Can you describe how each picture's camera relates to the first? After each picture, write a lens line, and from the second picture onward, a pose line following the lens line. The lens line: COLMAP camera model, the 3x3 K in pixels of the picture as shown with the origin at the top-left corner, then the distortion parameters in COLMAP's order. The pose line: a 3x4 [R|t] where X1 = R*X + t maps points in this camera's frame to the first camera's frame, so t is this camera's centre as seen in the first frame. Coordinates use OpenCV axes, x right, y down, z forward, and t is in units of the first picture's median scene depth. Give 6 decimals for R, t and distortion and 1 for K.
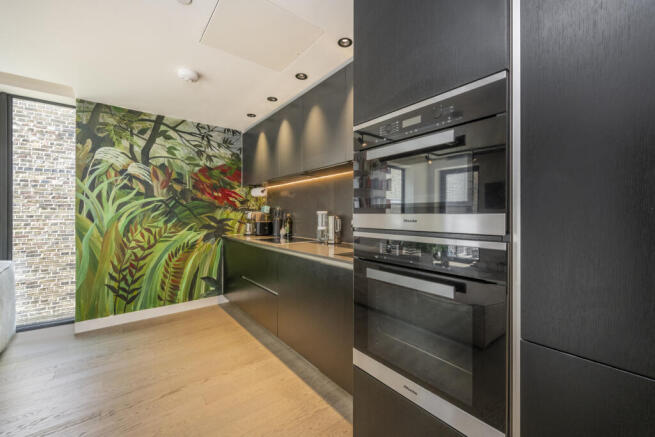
lens RADIAL K [[262.9, 0, 328.2], [0, 262.9, 215.4], [0, 0, 1]] dist [0.010490, -0.000904]
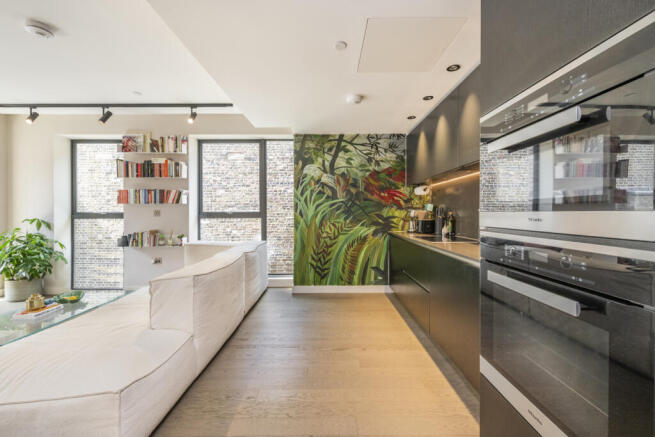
lens RADIAL K [[262.9, 0, 325.2], [0, 262.9, 216.3], [0, 0, 1]] dist [0.010490, -0.000904]
pose [[0.777117, 0.008234, -0.629302, 0.099330], [-0.002012, 0.999942, 0.010599, 0.000544], [0.629352, -0.006971, 0.777089, -0.028597]]
